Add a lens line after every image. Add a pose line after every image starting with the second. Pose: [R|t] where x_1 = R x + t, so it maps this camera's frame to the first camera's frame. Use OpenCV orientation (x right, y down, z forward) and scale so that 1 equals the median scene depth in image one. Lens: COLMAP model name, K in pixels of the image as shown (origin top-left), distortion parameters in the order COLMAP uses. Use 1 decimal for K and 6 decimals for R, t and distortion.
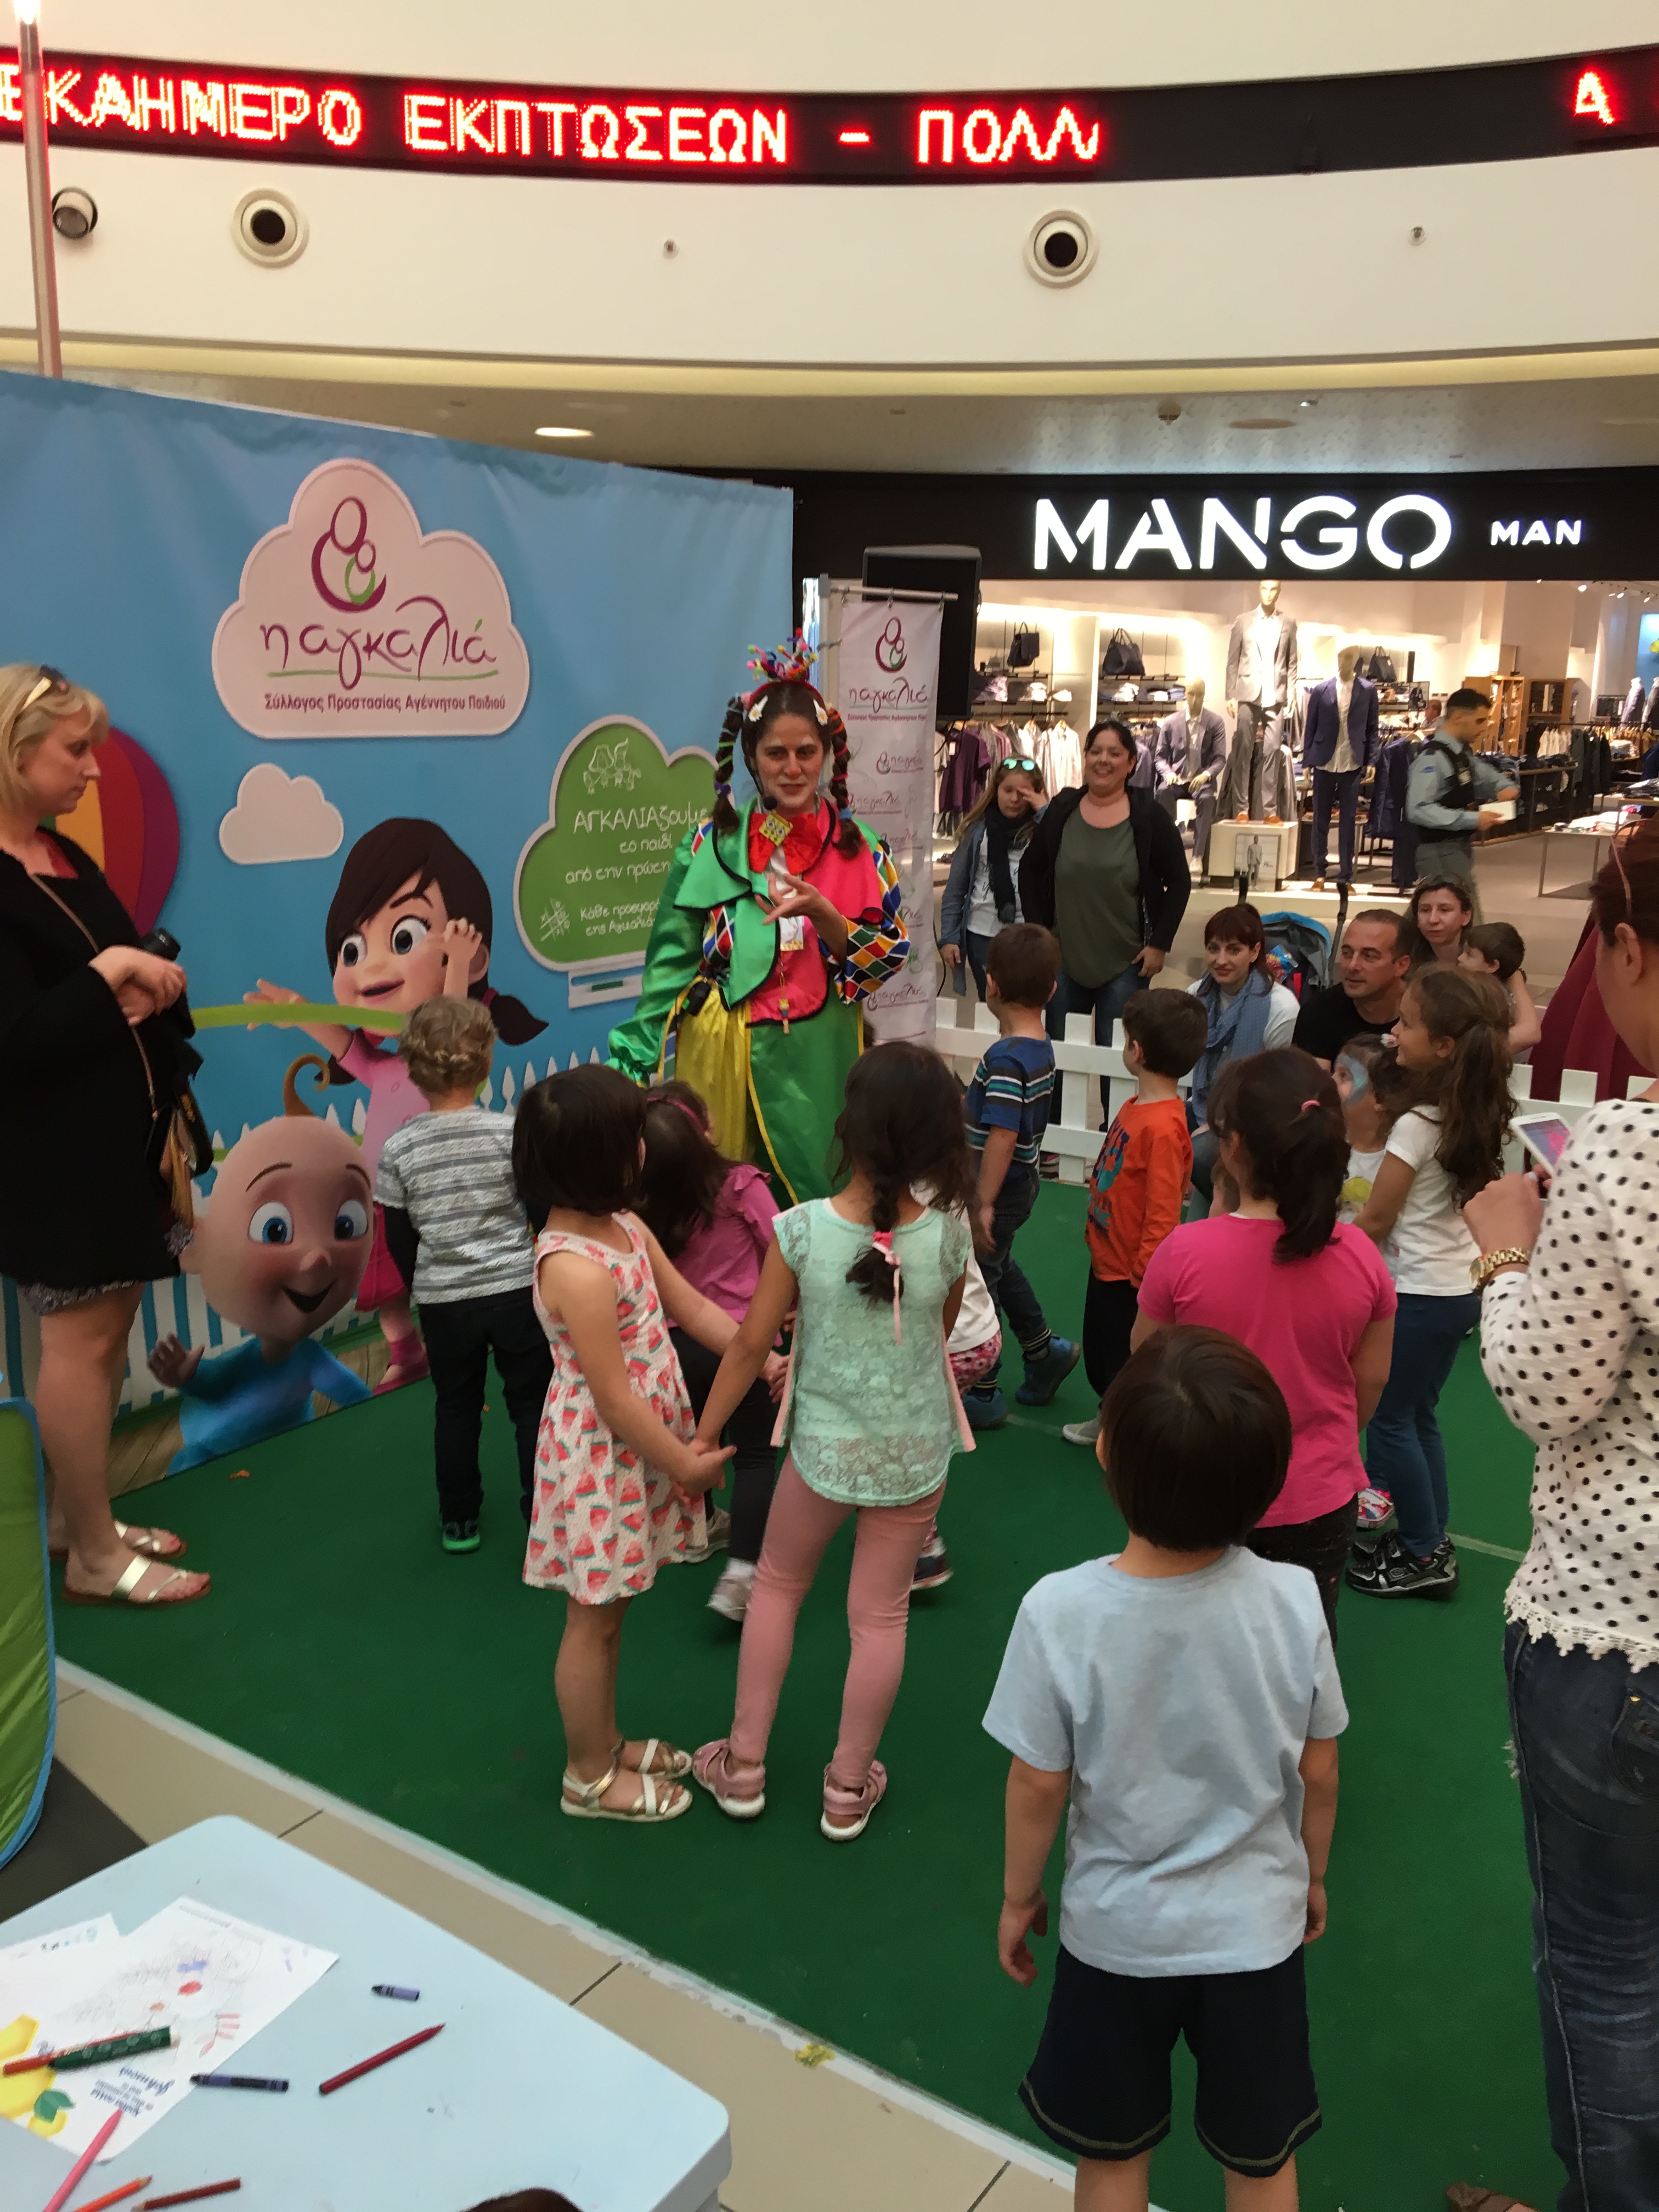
lens RADIAL K [[1858.4, 0, 833.1], [0, 1858.4, 1106.5], [0, 0, 1]] dist [0.074424, -0.113652]
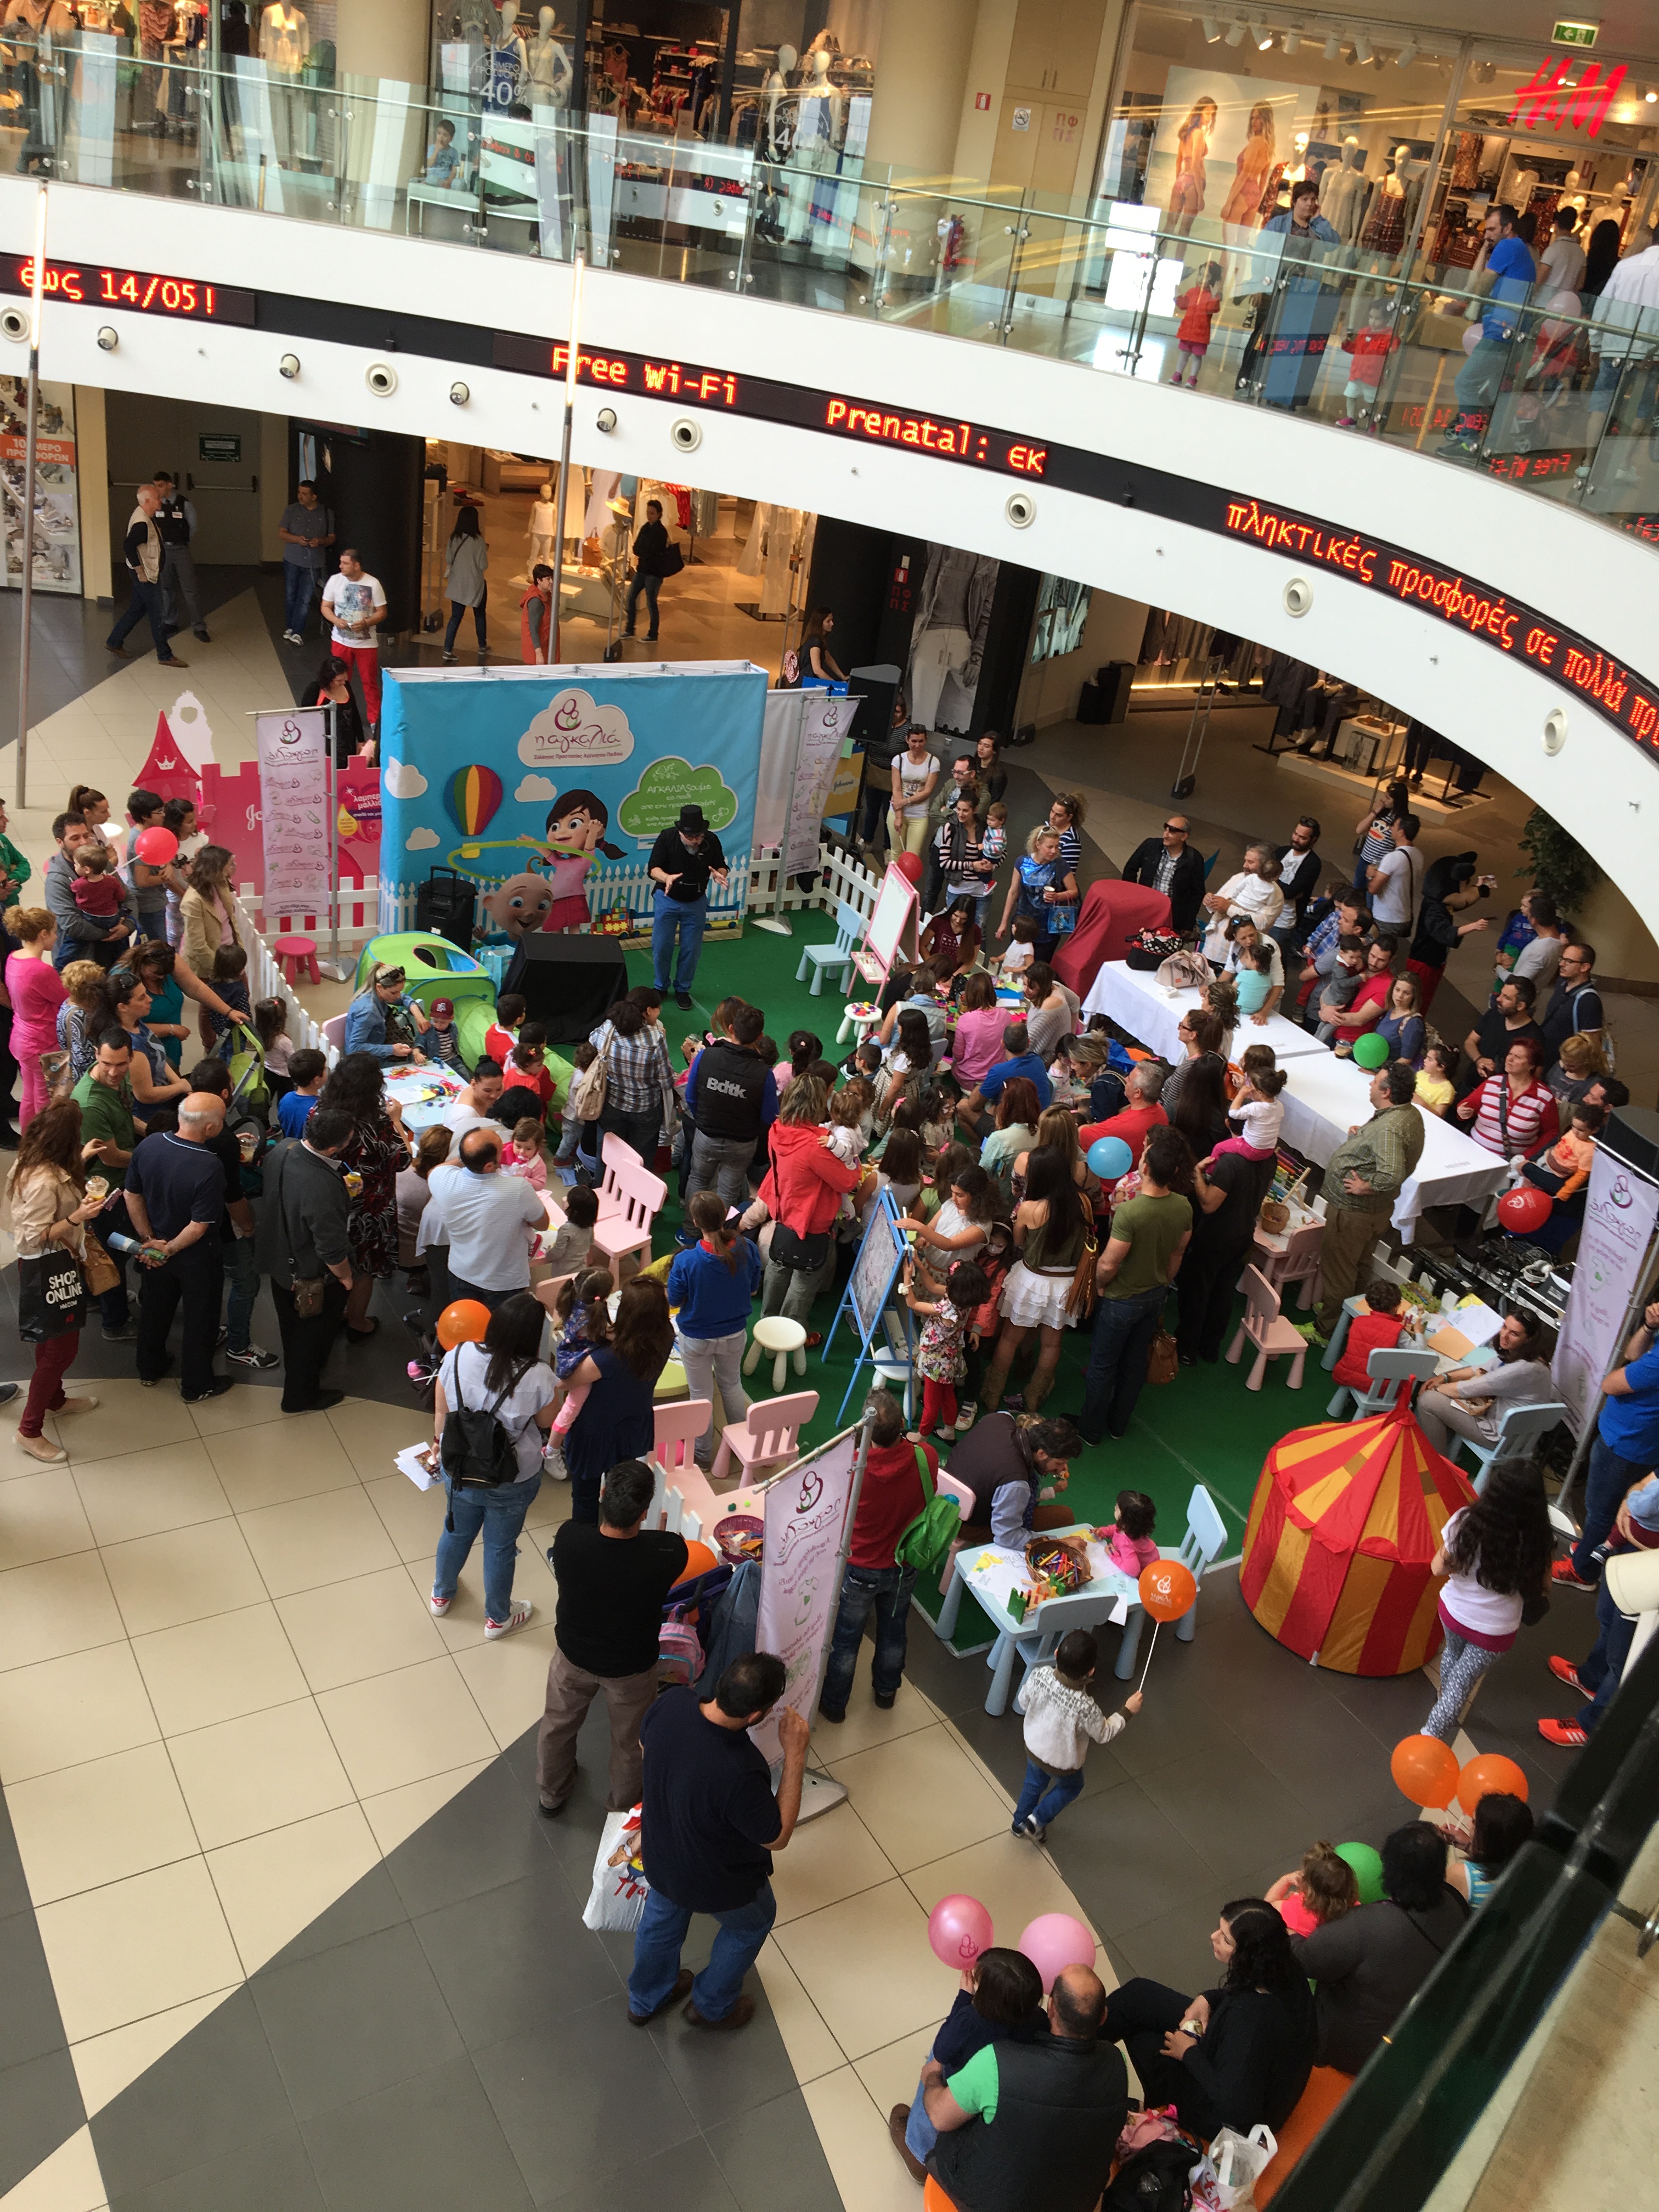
lens RADIAL K [[1858.4, 0, 819.9], [0, 1858.4, 1091.5], [0, 0, 1]] dist [0.074424, -0.113652]
pose [[0.901589, 0.289314, -0.321611, 1.185677], [-0.209421, 0.942430, 0.260708, -0.522645], [0.378523, -0.167699, 0.910273, -1.658493]]
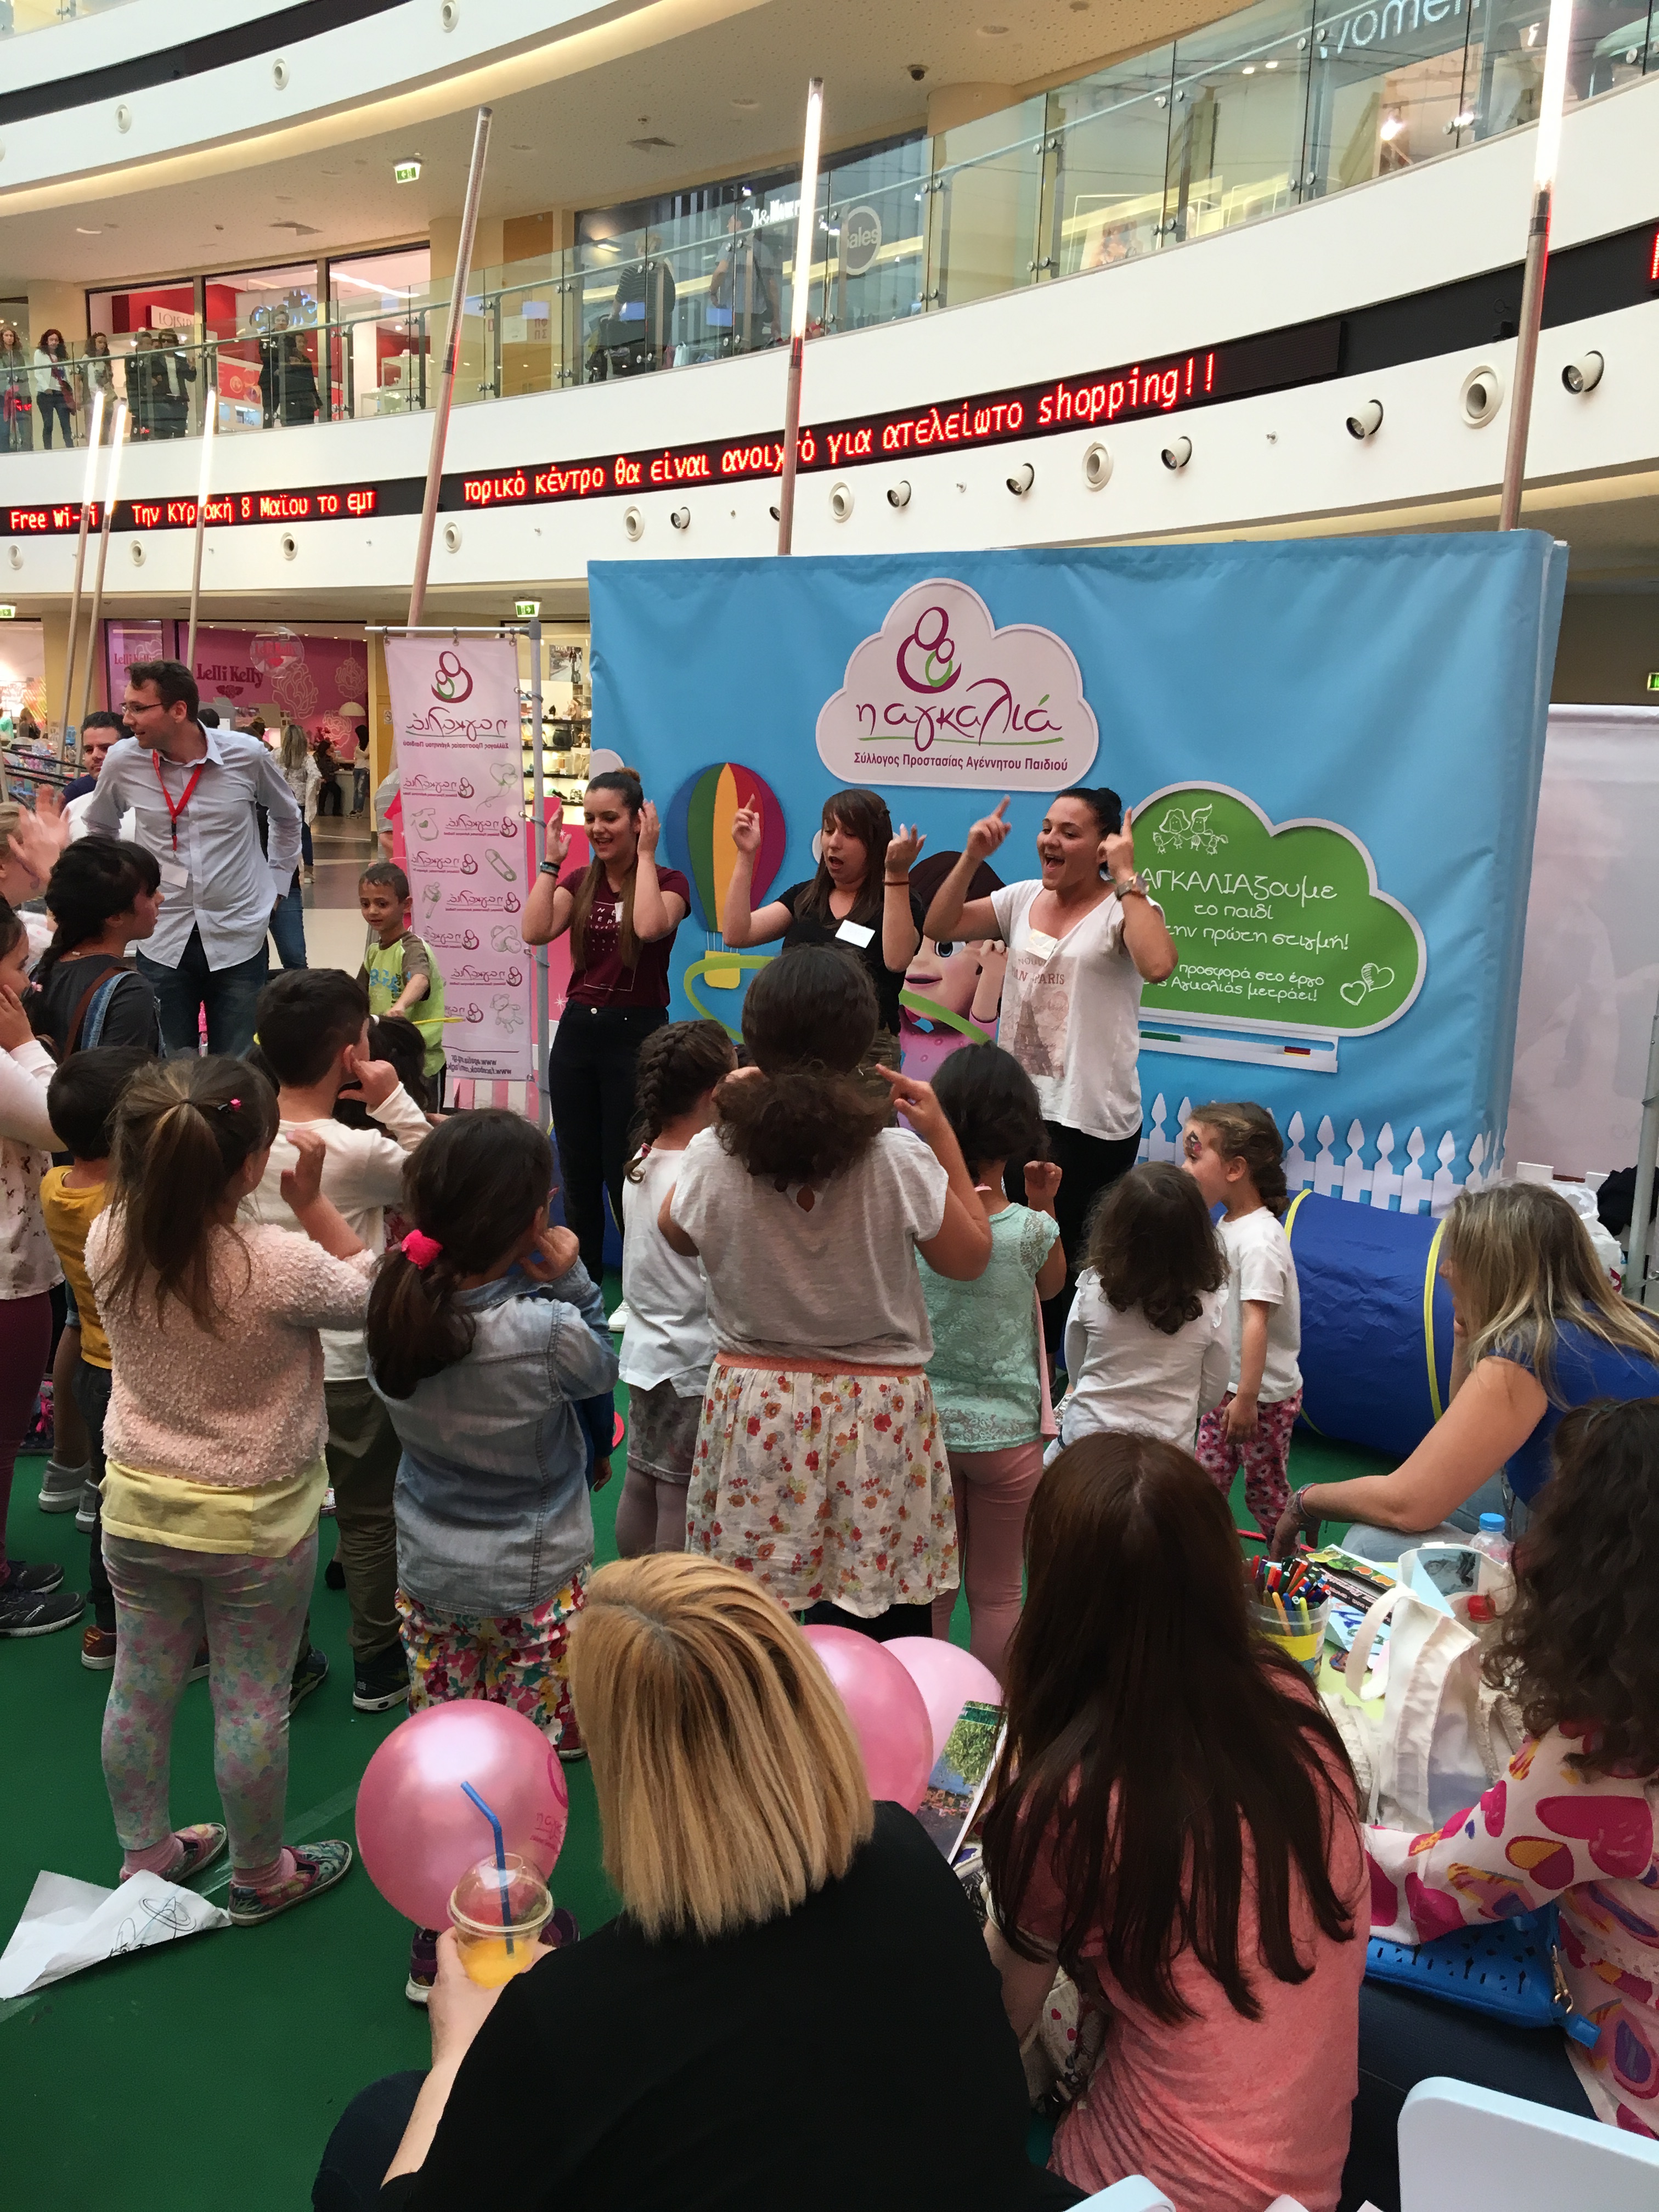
lens RADIAL K [[1858.4, 0, 821.4], [0, 1858.4, 1127.0], [0, 0, 1]] dist [0.074424, -0.113652]
pose [[0.037736, 0.186598, -0.981711, 0.928842], [-0.254136, 0.951902, 0.171163, -0.150137], [0.966432, 0.243030, 0.083342, 0.751909]]
